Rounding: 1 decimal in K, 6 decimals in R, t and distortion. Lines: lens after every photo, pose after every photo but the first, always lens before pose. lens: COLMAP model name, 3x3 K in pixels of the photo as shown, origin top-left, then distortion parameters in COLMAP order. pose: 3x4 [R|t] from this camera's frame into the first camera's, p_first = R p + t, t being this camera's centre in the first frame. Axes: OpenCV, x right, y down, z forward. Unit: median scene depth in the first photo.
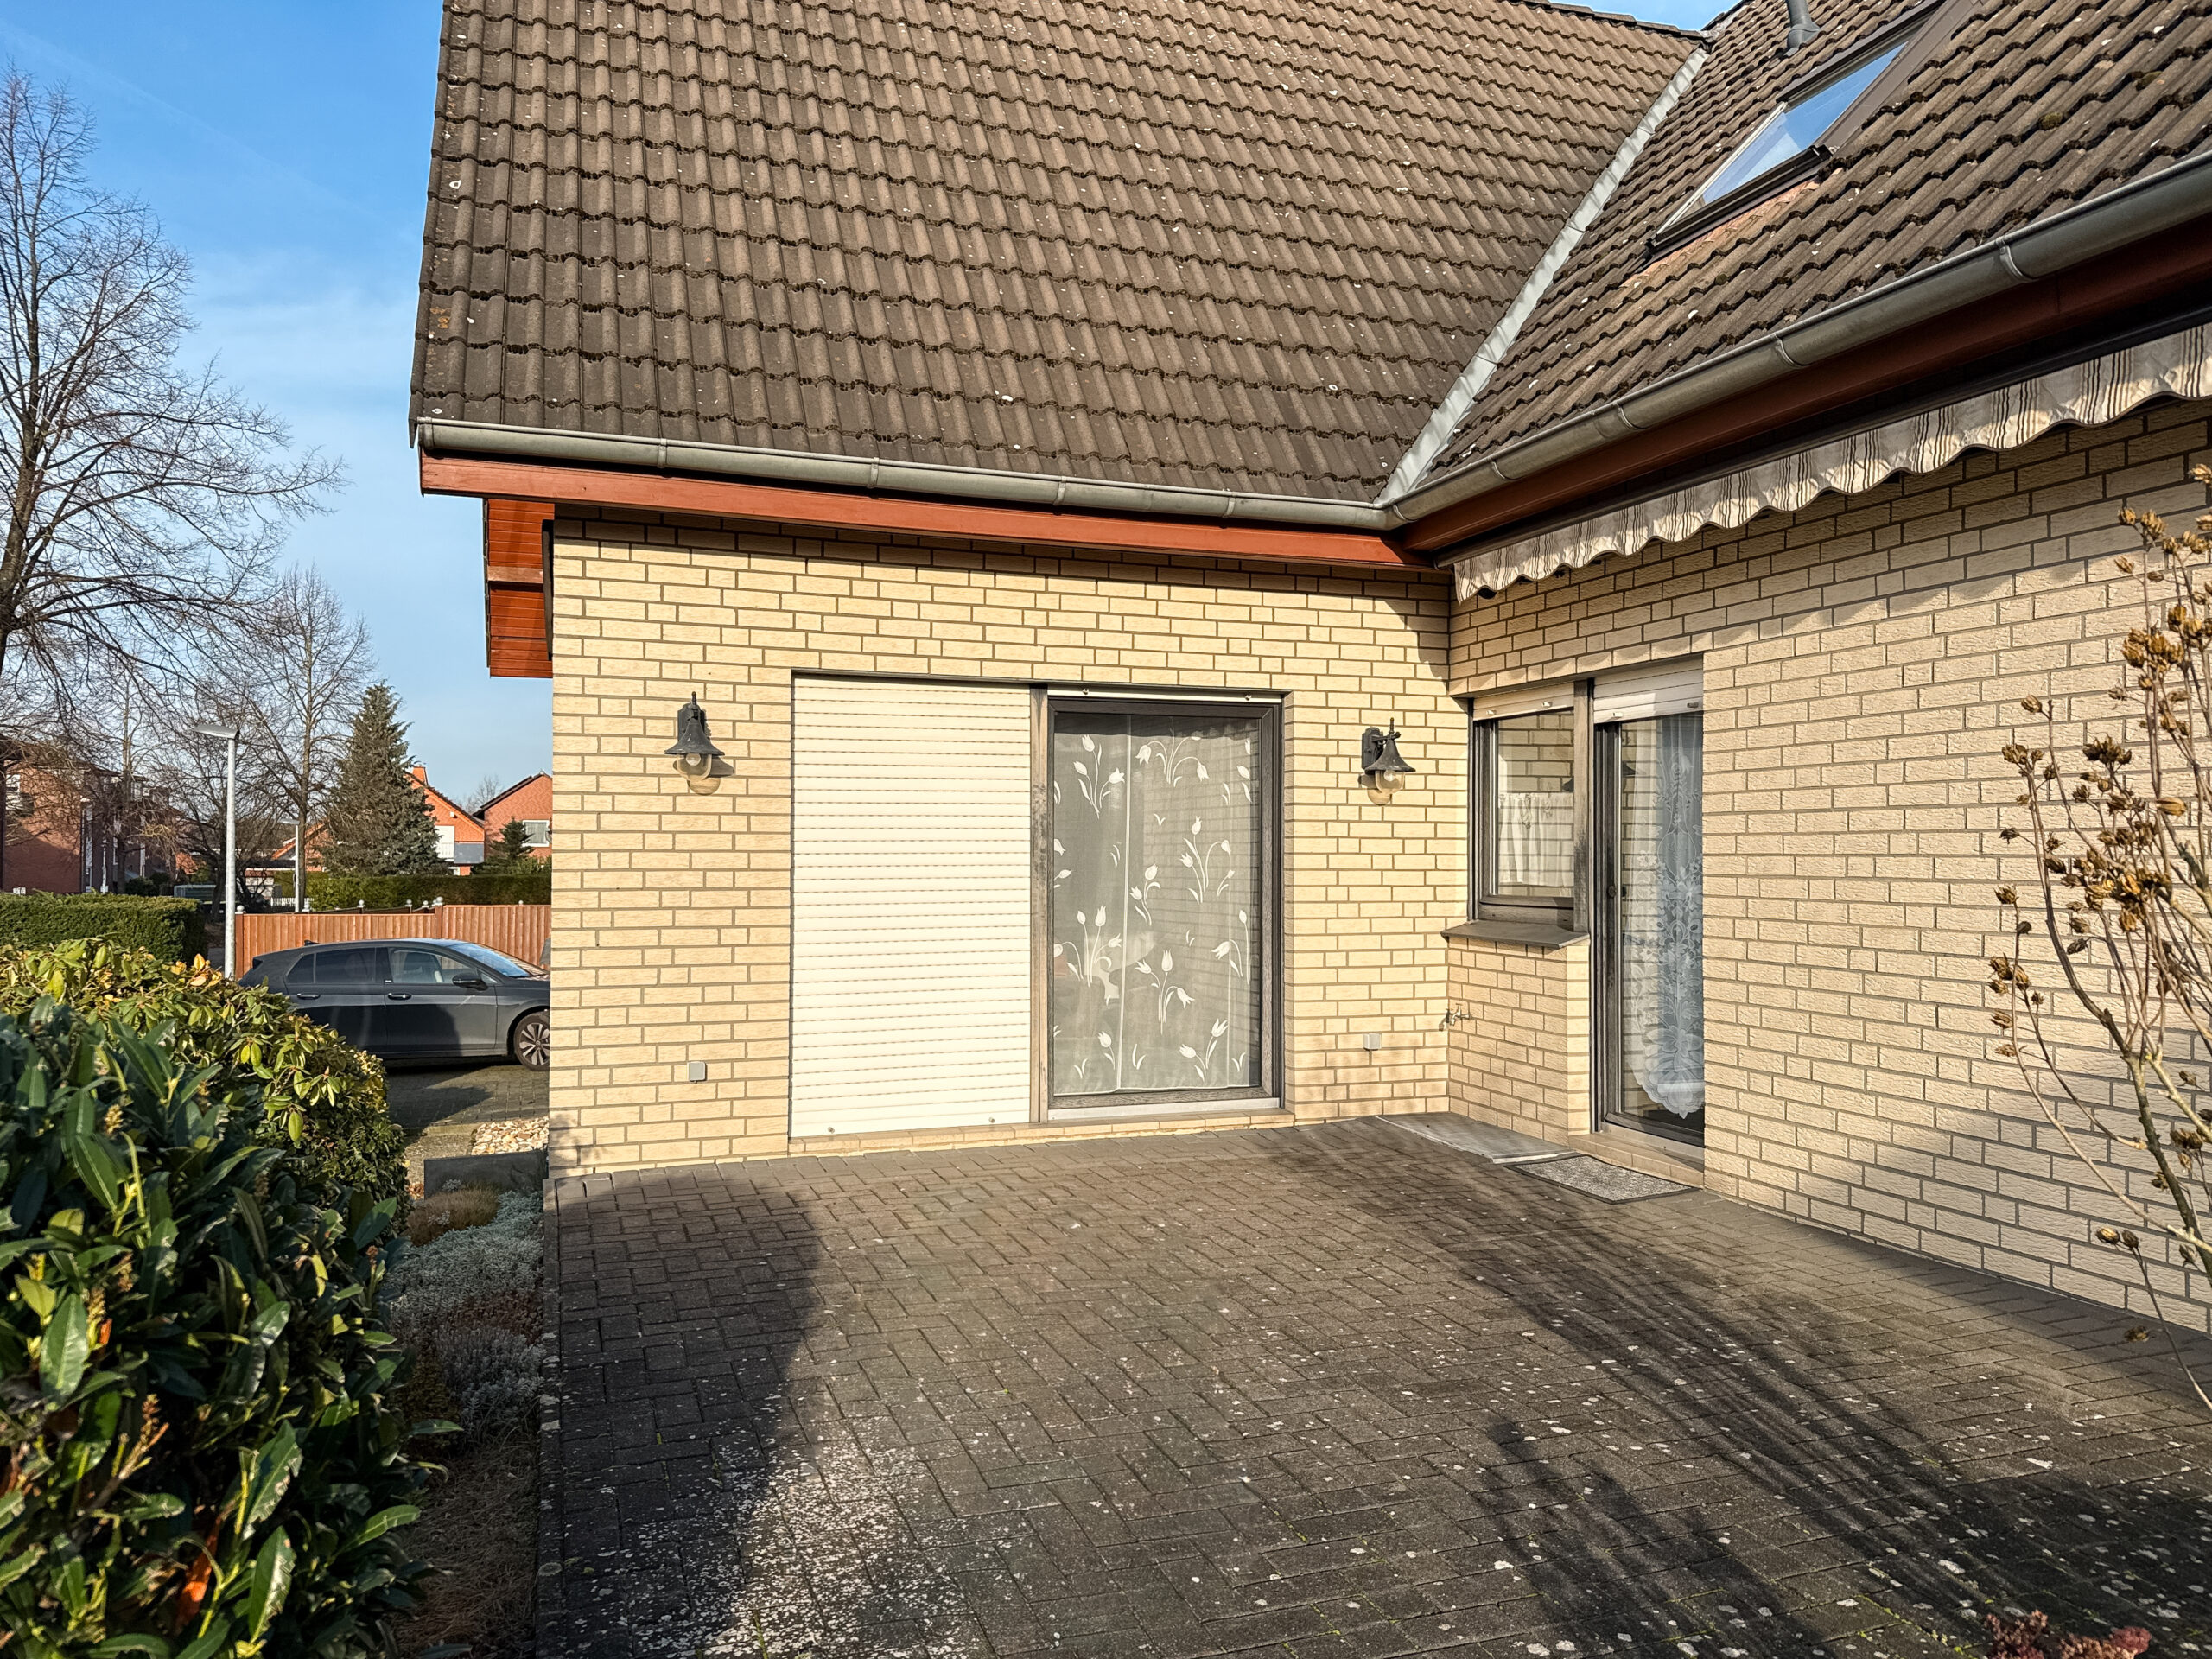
lens RADIAL K [[1532.3, 0, 1100.3], [0, 1532.3, 829.2], [0, 0, 1]] dist [0.125916, -0.193860]
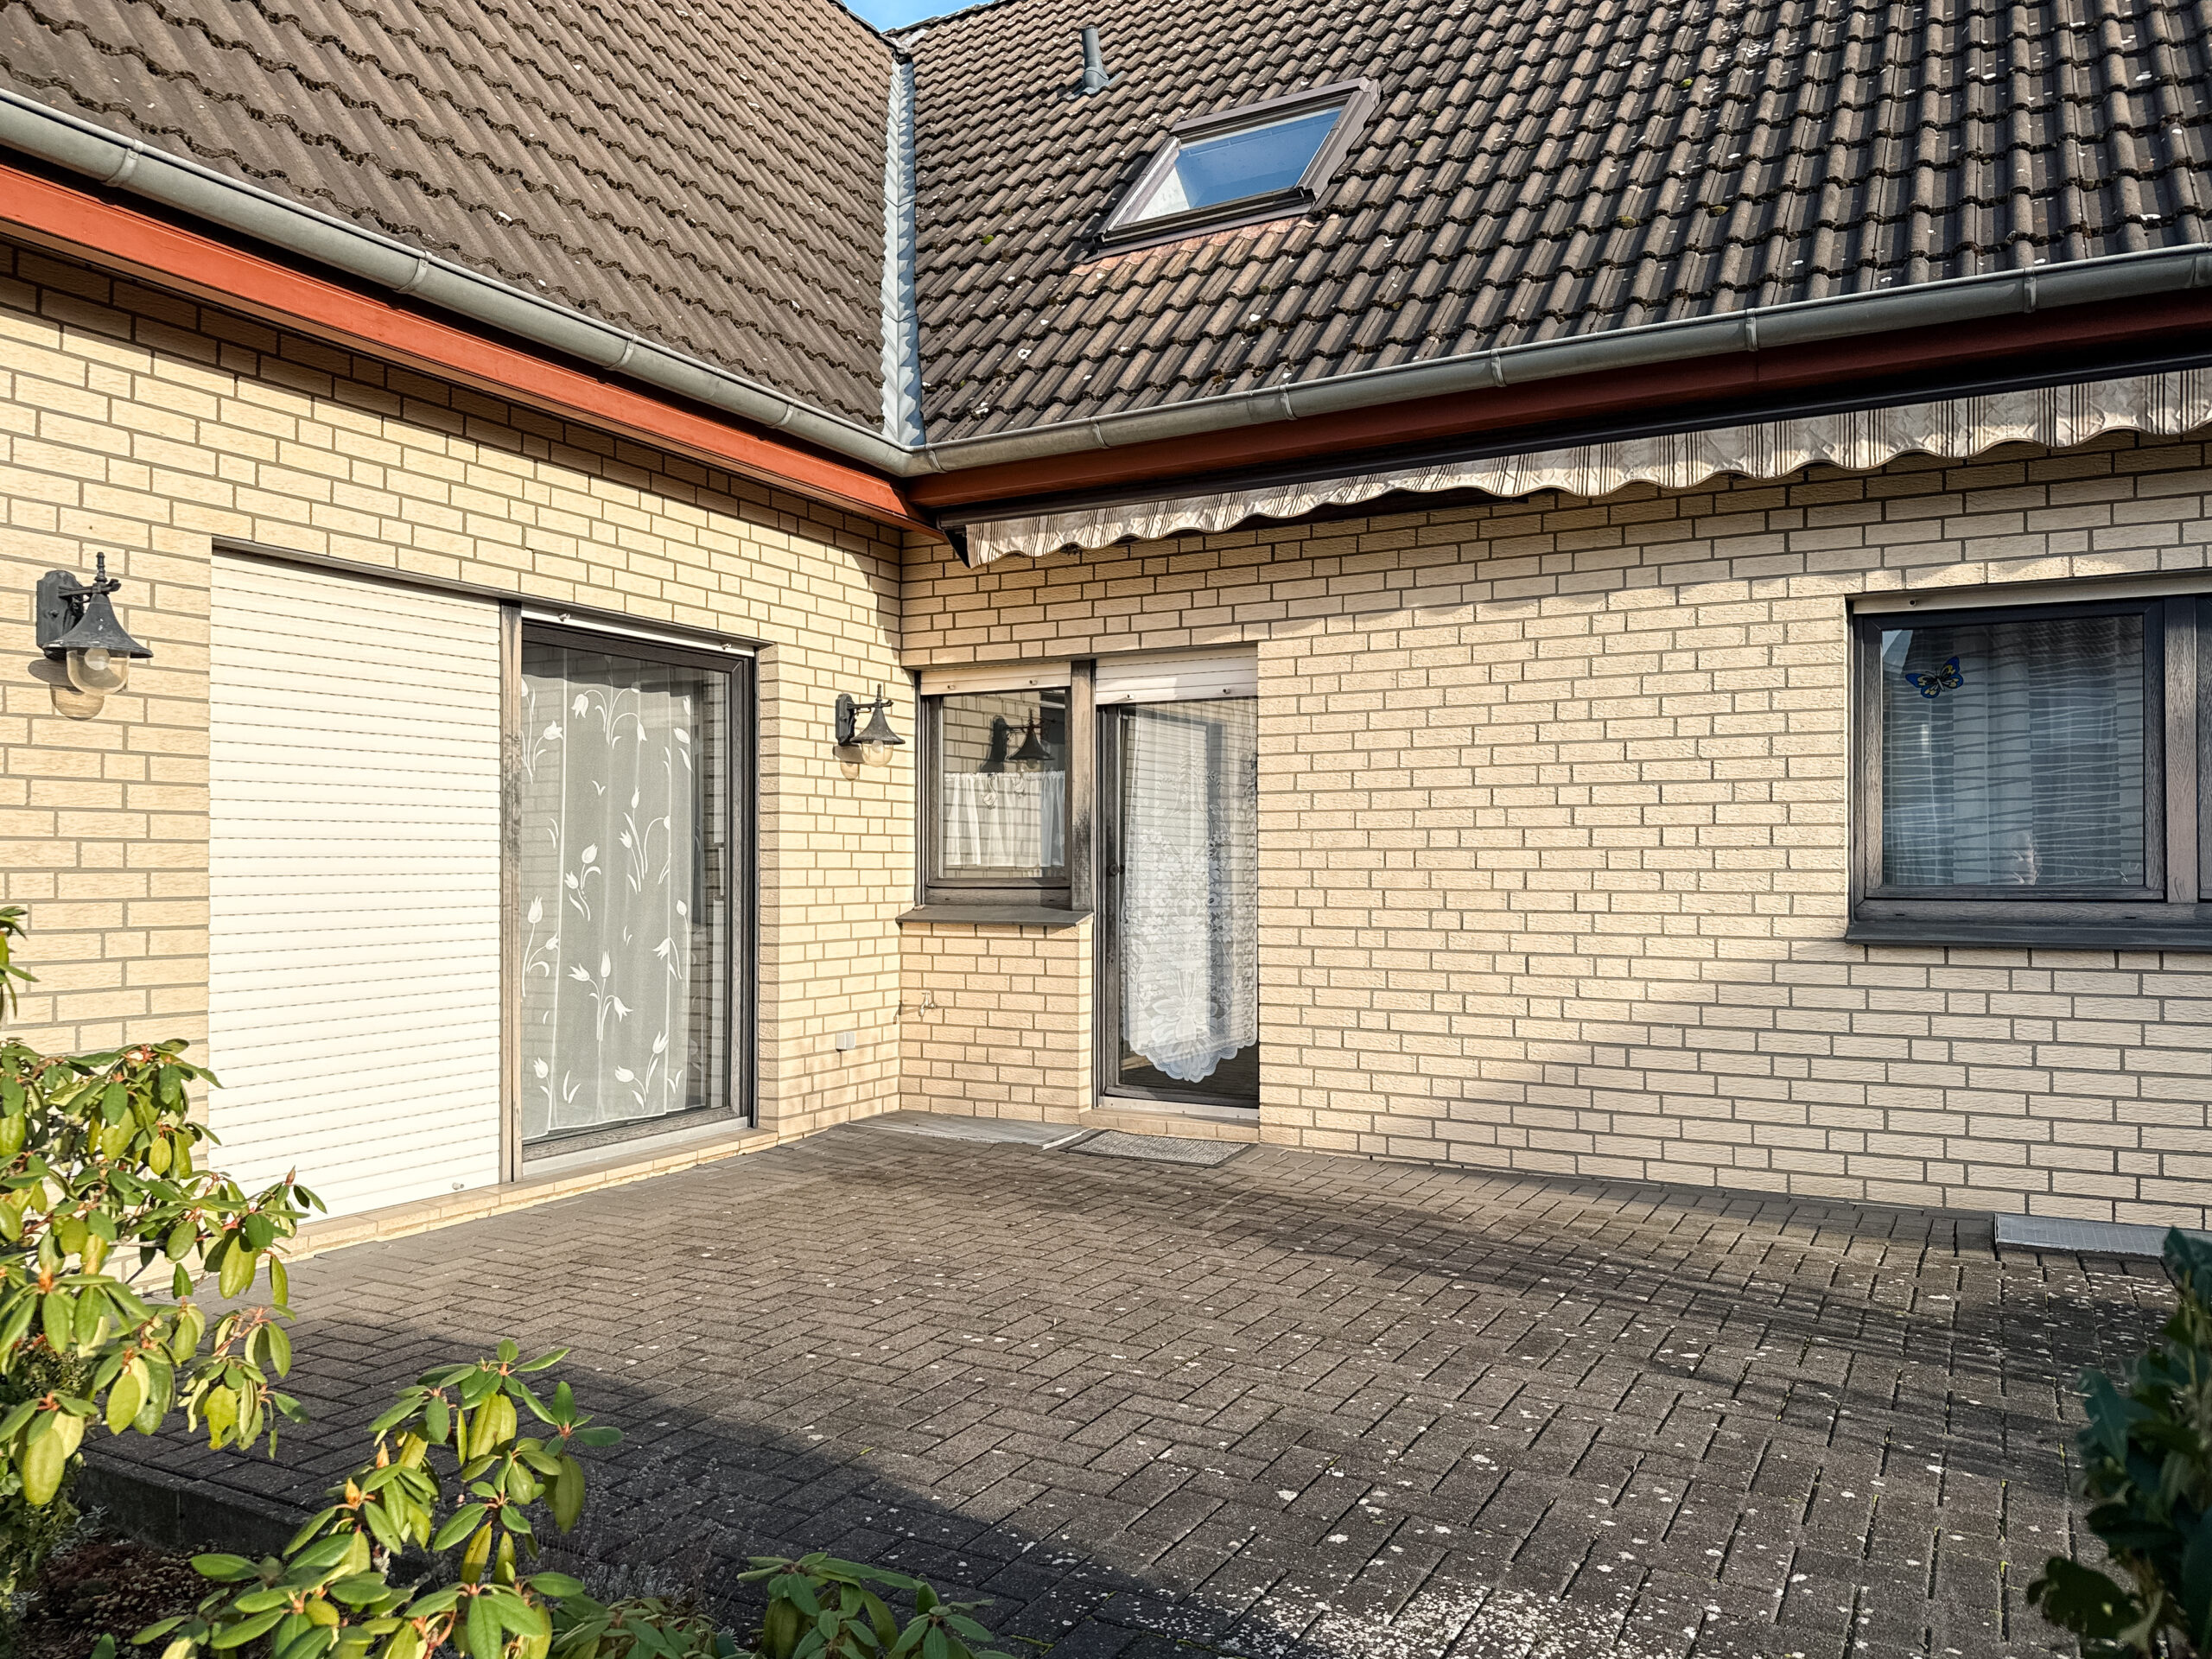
lens RADIAL K [[1567.6, 0, 1095.7], [0, 1567.6, 840.3], [0, 0, 1]] dist [0.168870, -0.310274]
pose [[0.751179, 0.008847, 0.660039, -0.364778], [-0.009043, 0.999954, -0.003111, 0.024392], [-0.660036, -0.003632, 0.751225, 0.234826]]
